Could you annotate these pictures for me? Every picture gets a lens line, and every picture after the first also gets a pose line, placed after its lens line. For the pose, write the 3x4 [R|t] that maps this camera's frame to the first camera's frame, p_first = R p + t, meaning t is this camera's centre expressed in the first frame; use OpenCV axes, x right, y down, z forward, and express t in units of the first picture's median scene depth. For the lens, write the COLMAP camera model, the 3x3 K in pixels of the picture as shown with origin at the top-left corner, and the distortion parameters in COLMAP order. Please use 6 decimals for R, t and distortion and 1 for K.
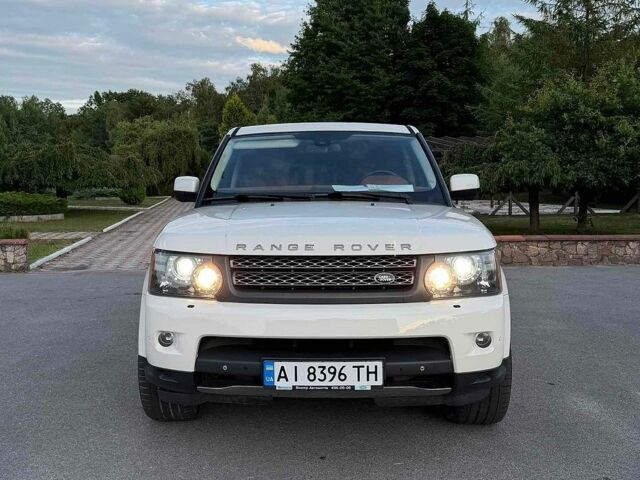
lens RADIAL K [[676.5, 0, 319.7], [0, 676.5, 287.4], [0, 0, 1]] dist [0.173983, -0.287061]
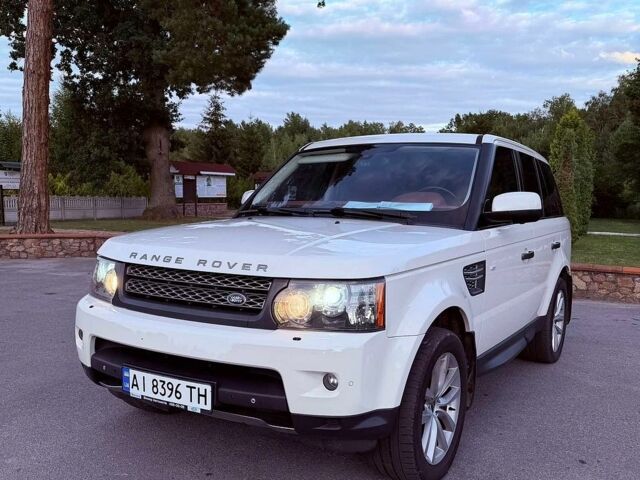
lens RADIAL K [[645.8, 0, 318.4], [0, 645.8, 308.9], [0, 0, 1]] dist [0.113696, -0.205949]
pose [[0.861996, 0.108259, -0.495220, 0.634611], [-0.100824, 0.994026, 0.041805, -0.048816], [0.496787, 0.013894, 0.867761, 0.276147]]
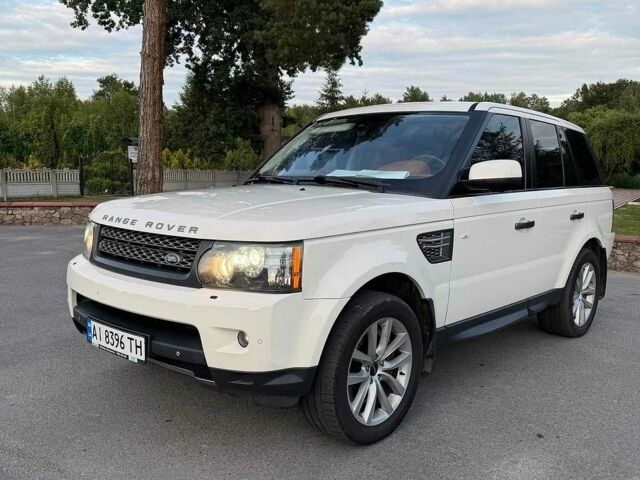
lens RADIAL K [[620.1, 0, 326.4], [0, 620.1, 288.1], [0, 0, 1]] dist [0.109362, -0.192709]
pose [[0.755350, 0.143084, -0.639510, 0.861703], [-0.121462, 0.989532, 0.077935, -0.070300], [0.643967, 0.018807, 0.764822, 0.435645]]
